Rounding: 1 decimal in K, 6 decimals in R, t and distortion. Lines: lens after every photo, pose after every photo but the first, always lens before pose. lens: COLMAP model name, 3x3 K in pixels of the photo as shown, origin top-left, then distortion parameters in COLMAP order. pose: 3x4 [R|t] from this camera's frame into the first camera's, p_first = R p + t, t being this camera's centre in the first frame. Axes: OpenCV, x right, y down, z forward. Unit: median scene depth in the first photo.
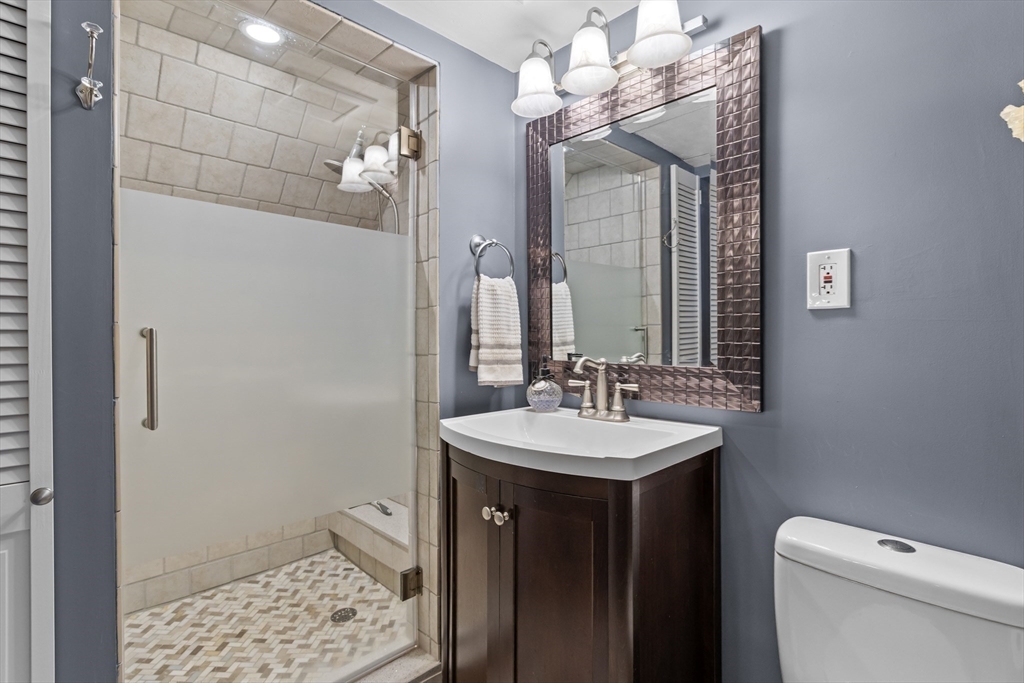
lens RADIAL K [[487.7, 0, 511.8], [0, 487.7, 342.8], [0, 0, 1]] dist [0.001368, 0.000239]
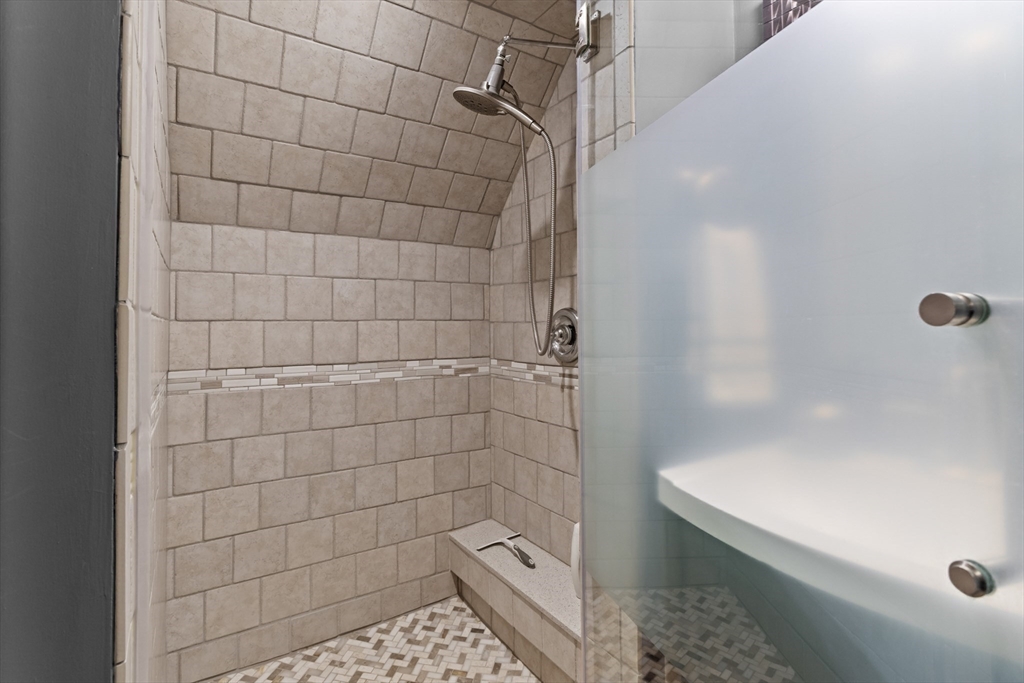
lens RADIAL K [[487.7, 0, 512.4], [0, 487.7, 318.2], [0, 0, 1]] dist [0.001368, 0.000239]
pose [[0.980532, -0.011177, -0.196040, -0.134460], [0.004664, 0.999423, -0.033650, -0.001611], [0.196303, 0.032081, 0.980018, 0.261382]]
